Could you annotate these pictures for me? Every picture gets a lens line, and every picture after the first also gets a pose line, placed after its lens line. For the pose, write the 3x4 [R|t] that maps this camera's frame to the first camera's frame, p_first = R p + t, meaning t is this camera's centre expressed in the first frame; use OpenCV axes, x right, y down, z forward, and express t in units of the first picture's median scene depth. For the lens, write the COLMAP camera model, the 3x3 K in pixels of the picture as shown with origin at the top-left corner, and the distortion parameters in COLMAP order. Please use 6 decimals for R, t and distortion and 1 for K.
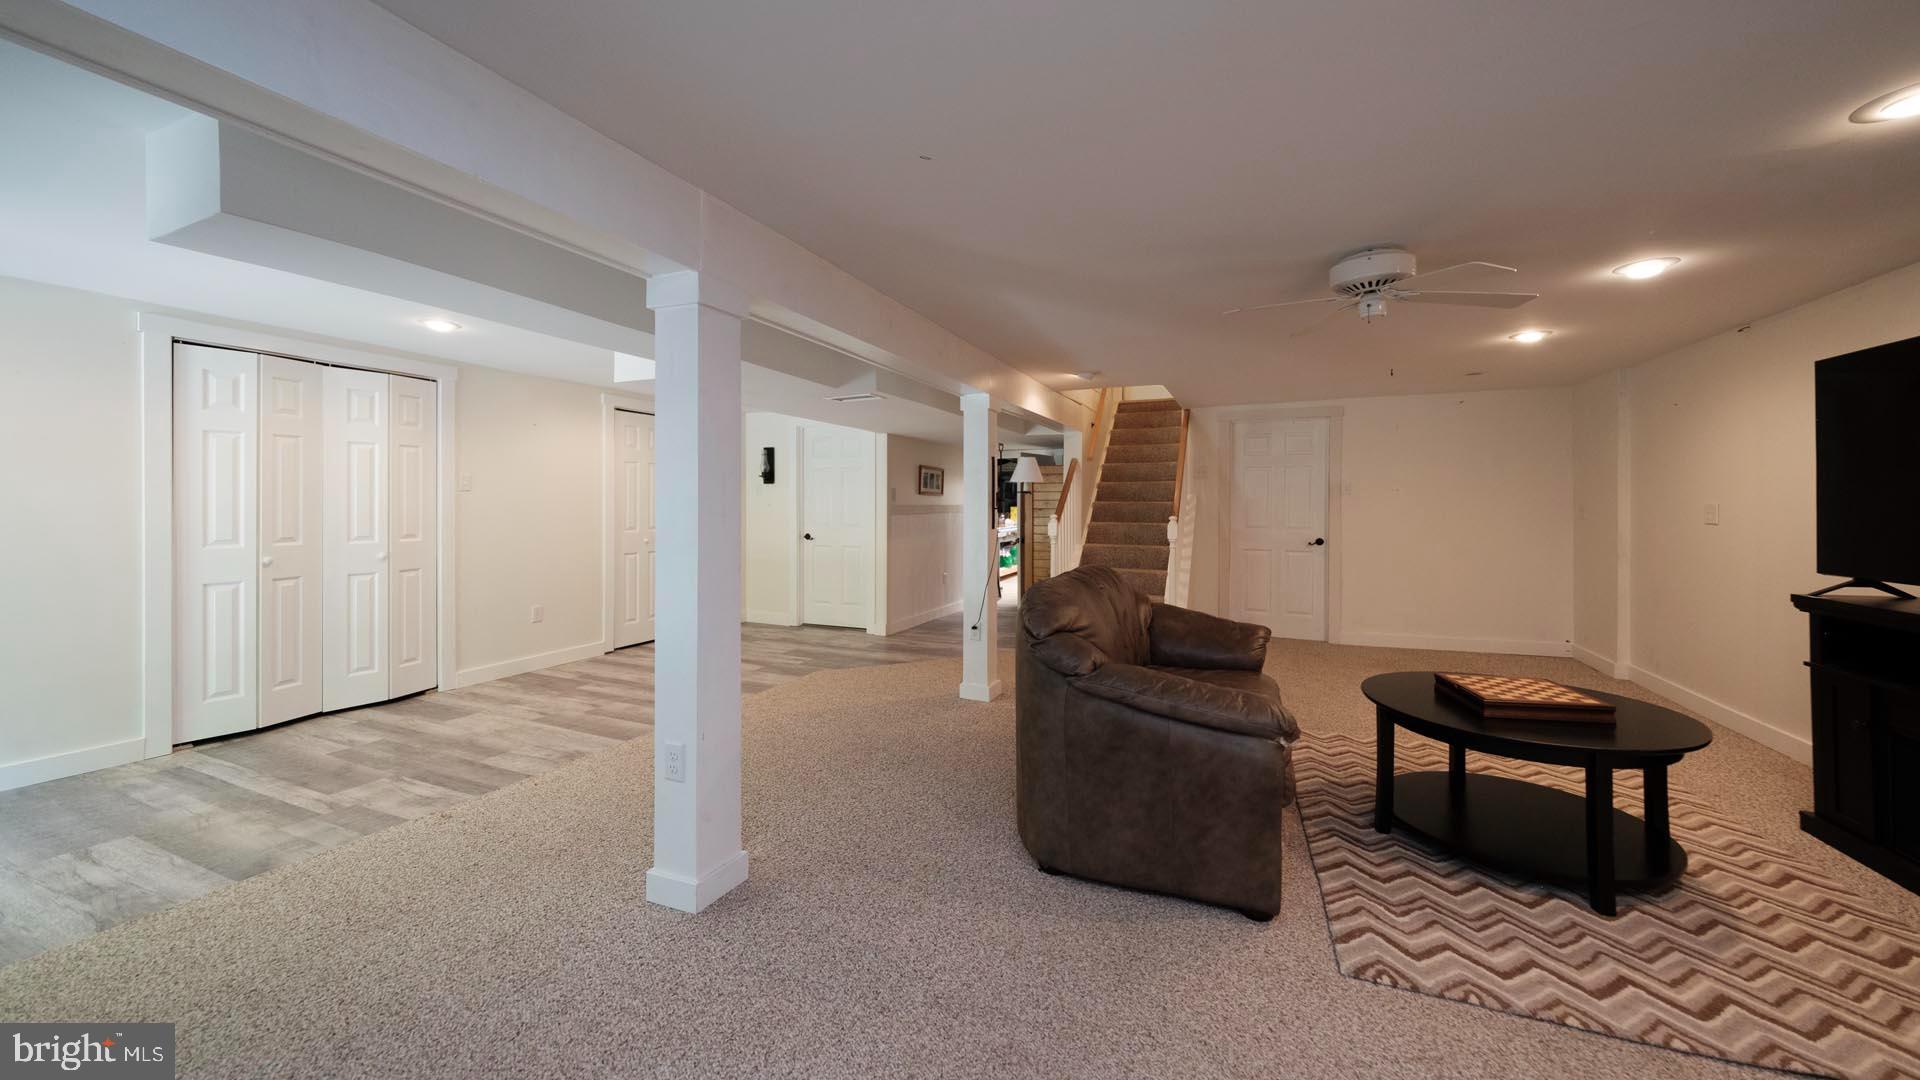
lens RADIAL K [[667.8, 0, 961.7], [0, 667.8, 486.6], [0, 0, 1]] dist [0.000270, 0.000235]
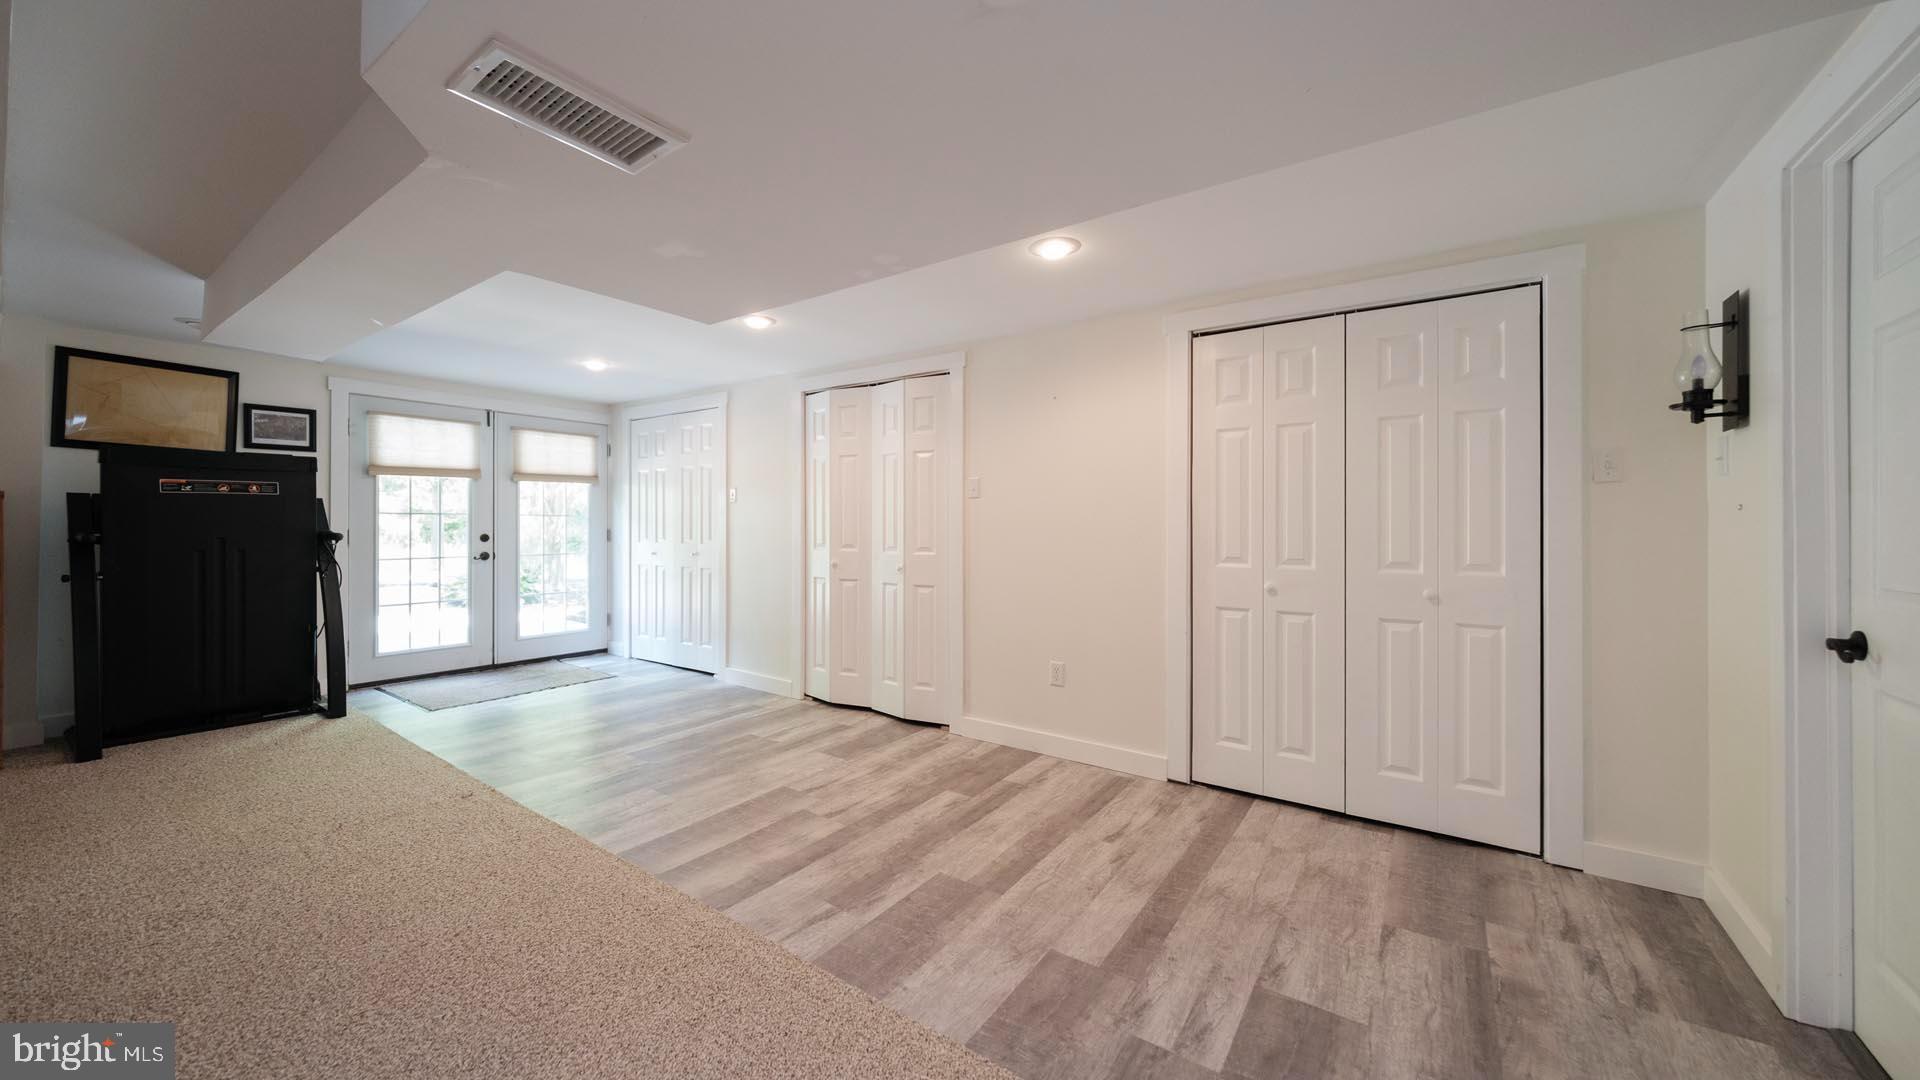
lens RADIAL K [[672.1, 0, 967.4], [0, 672.1, 532.6], [0, 0, 1]] dist [0.000133, 0.000046]
pose [[-0.197825, 0.003077, -0.980233, 0.079821], [0.018036, 0.999837, -0.000502, 0.058600], [0.980071, -0.017779, -0.197848, 1.380124]]
